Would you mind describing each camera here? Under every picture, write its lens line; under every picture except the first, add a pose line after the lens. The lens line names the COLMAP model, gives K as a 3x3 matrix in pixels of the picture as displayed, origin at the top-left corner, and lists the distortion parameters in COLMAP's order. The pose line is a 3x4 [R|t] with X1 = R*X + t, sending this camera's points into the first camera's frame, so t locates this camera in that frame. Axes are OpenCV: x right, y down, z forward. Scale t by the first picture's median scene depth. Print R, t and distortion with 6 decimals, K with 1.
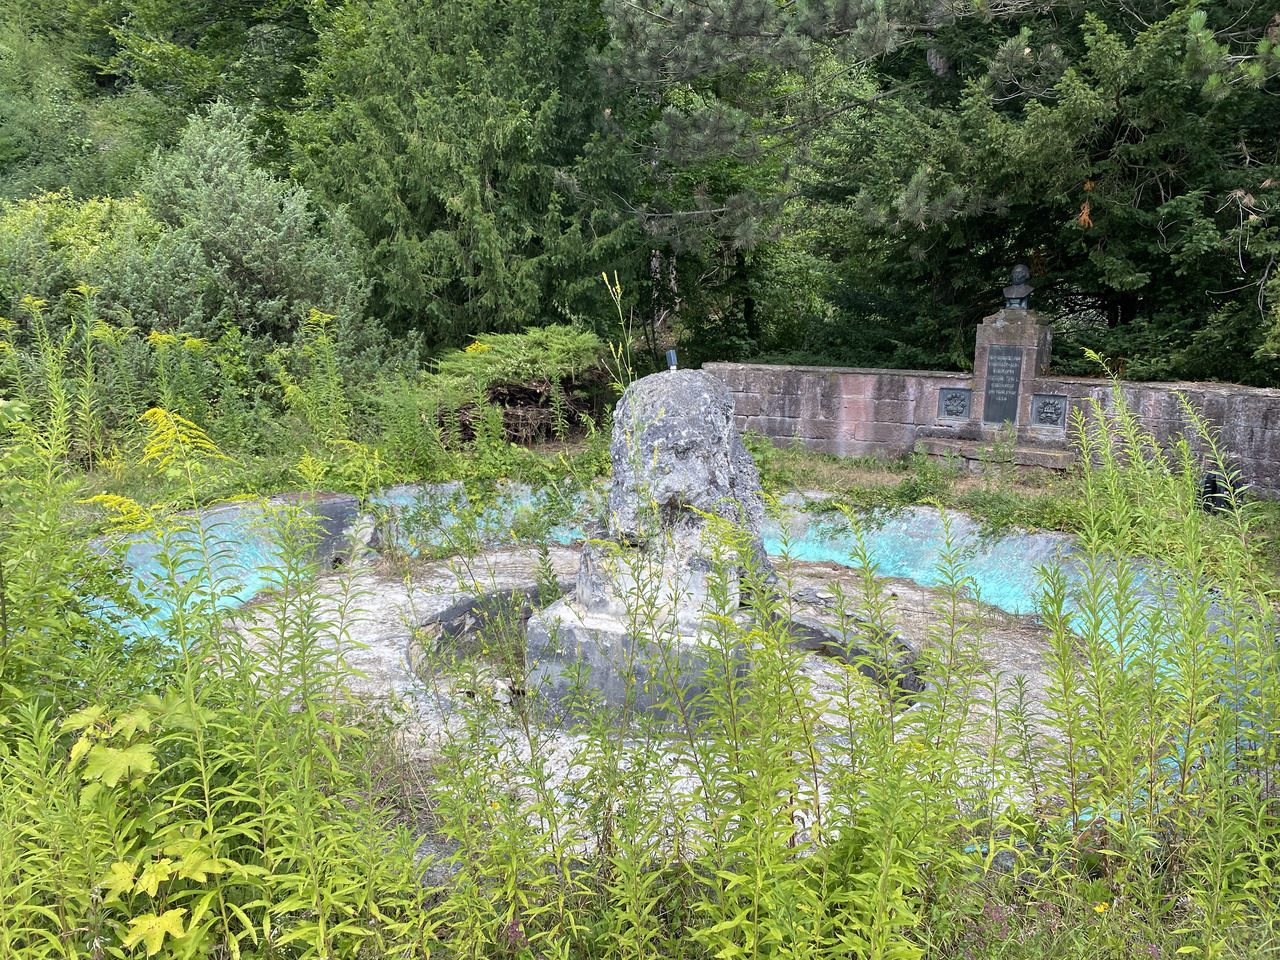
lens RADIAL K [[975.8, 0, 640.0], [0, 975.8, 480.0], [0, 0, 1]] dist [0.094076, -0.175619]
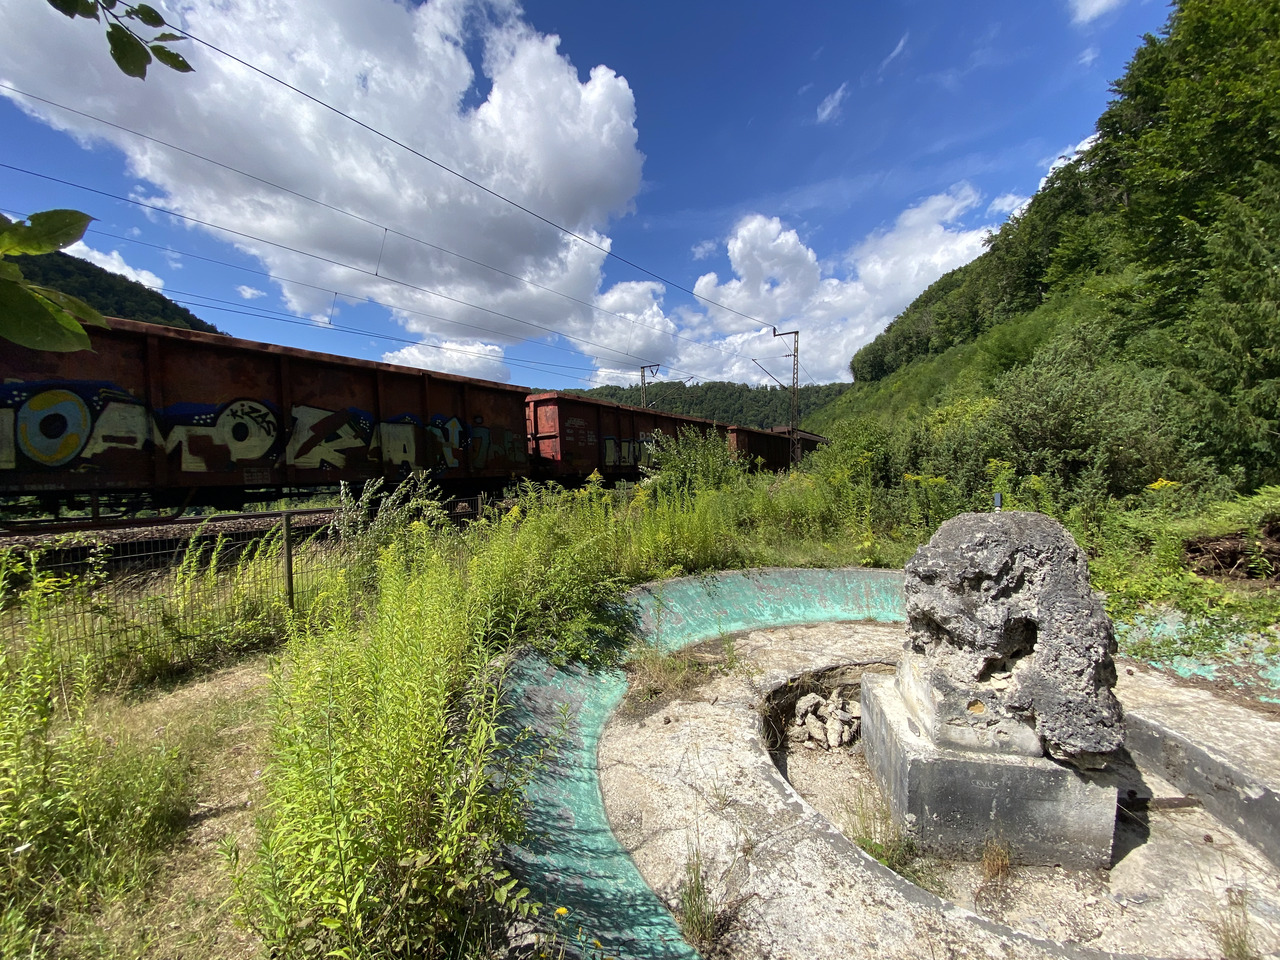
lens RADIAL K [[510.8, 0, 640.0], [0, 510.8, 480.0], [0, 0, 1]] dist [-0.000100, -0.011482]
pose [[0.105334, 0.009645, -0.994390, 0.363940], [-0.127975, 0.991770, -0.003937, -0.058147], [0.986168, 0.127672, 0.105701, 0.330041]]
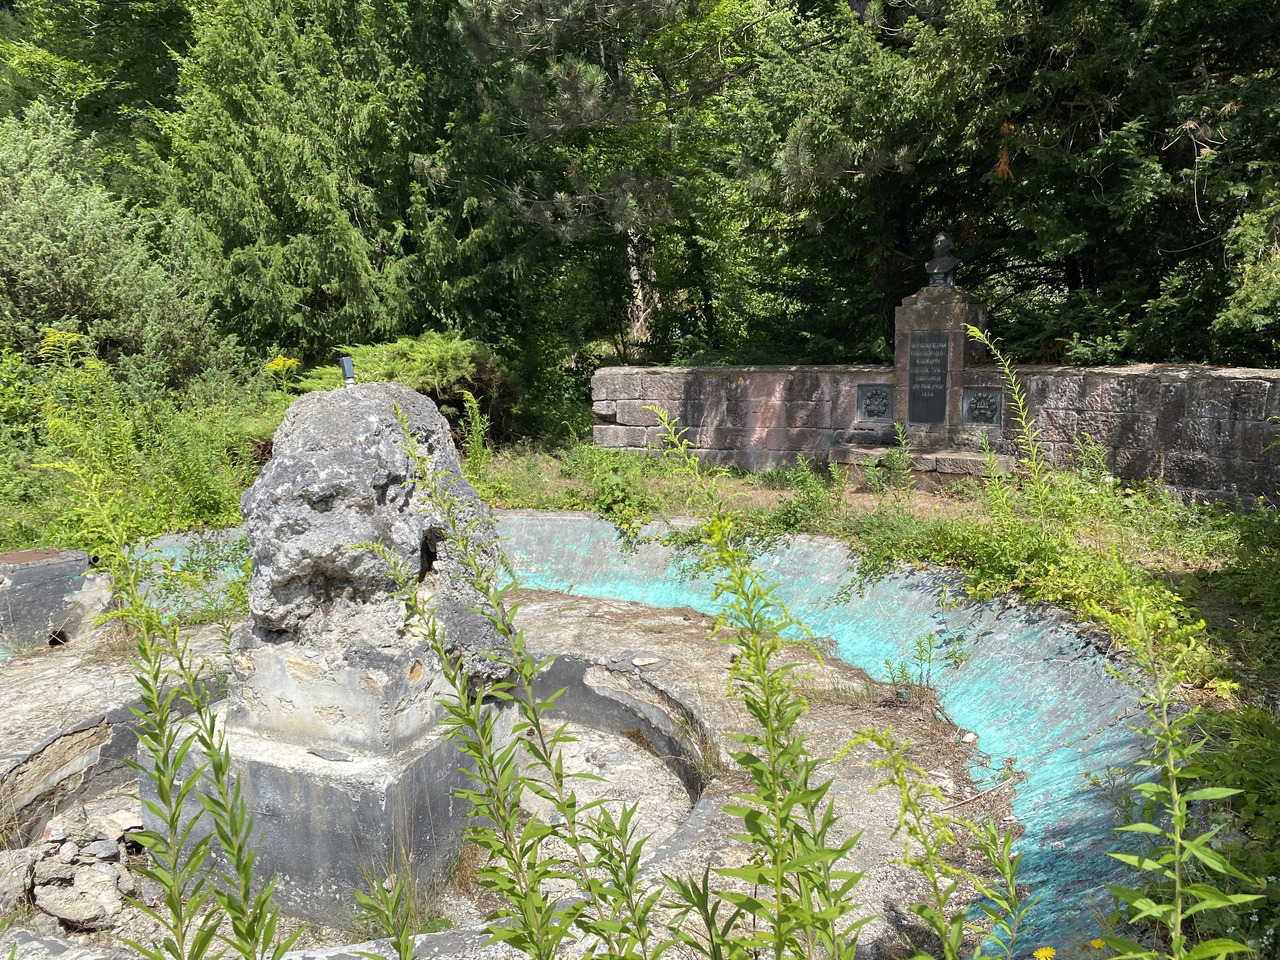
lens RADIAL K [[978.2, 0, 618.6], [0, 978.2, 483.4], [0, 0, 1]] dist [0.059090, -0.123024]
pose [[0.997446, -0.041163, -0.058364, 0.173691], [0.041070, 0.999152, -0.002795, -0.017734], [0.058430, 0.000391, 0.998291, 0.174796]]
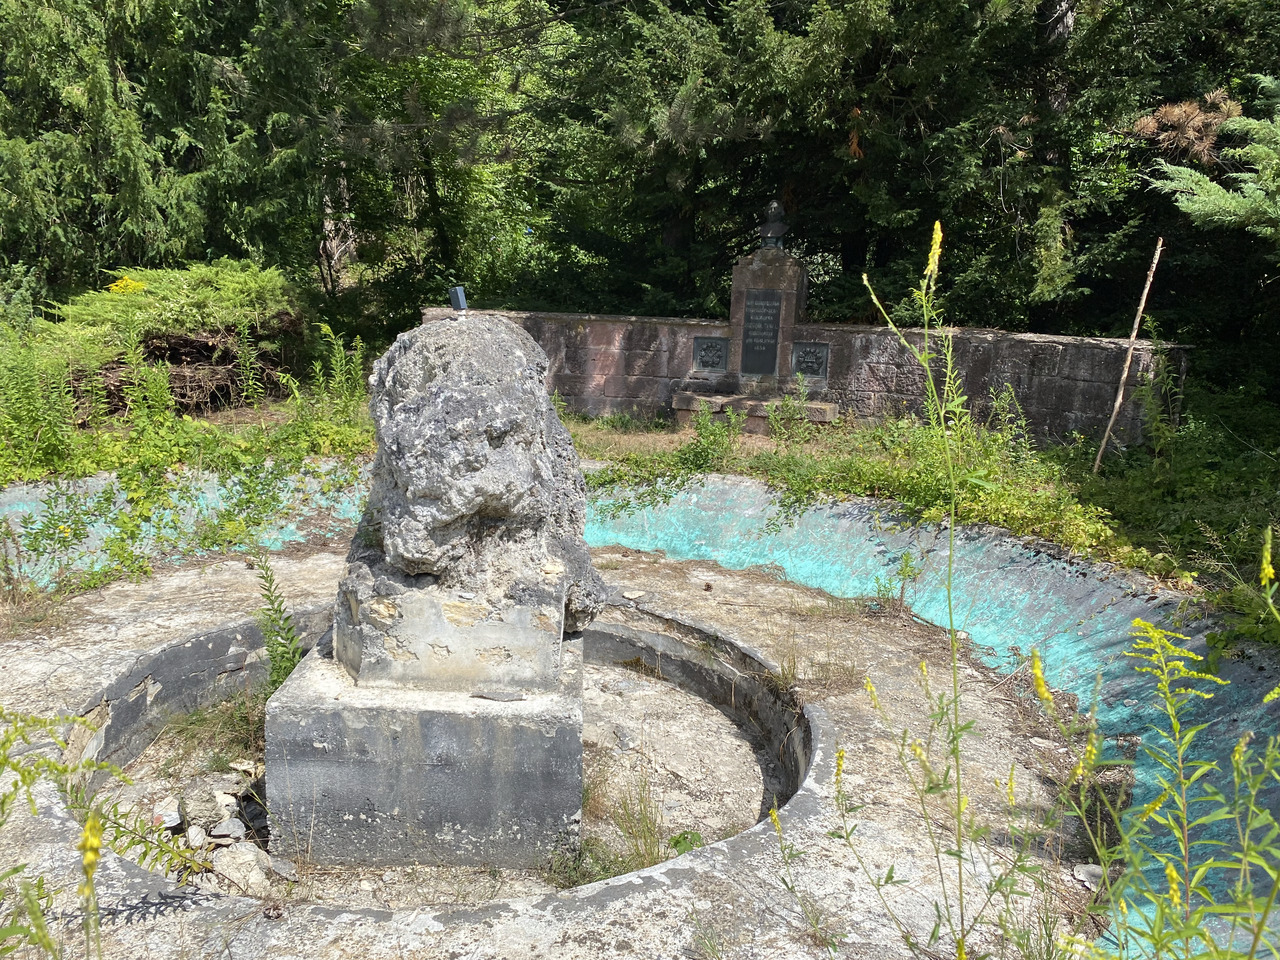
lens RADIAL K [[975.8, 0, 640.0], [0, 975.8, 480.0], [0, 0, 1]] dist [0.094076, -0.175619]
pose [[0.945579, -0.056923, 0.320376, -0.048312], [0.039864, 0.997428, 0.059562, -0.020475], [-0.322943, -0.043549, 0.945416, 0.183985]]
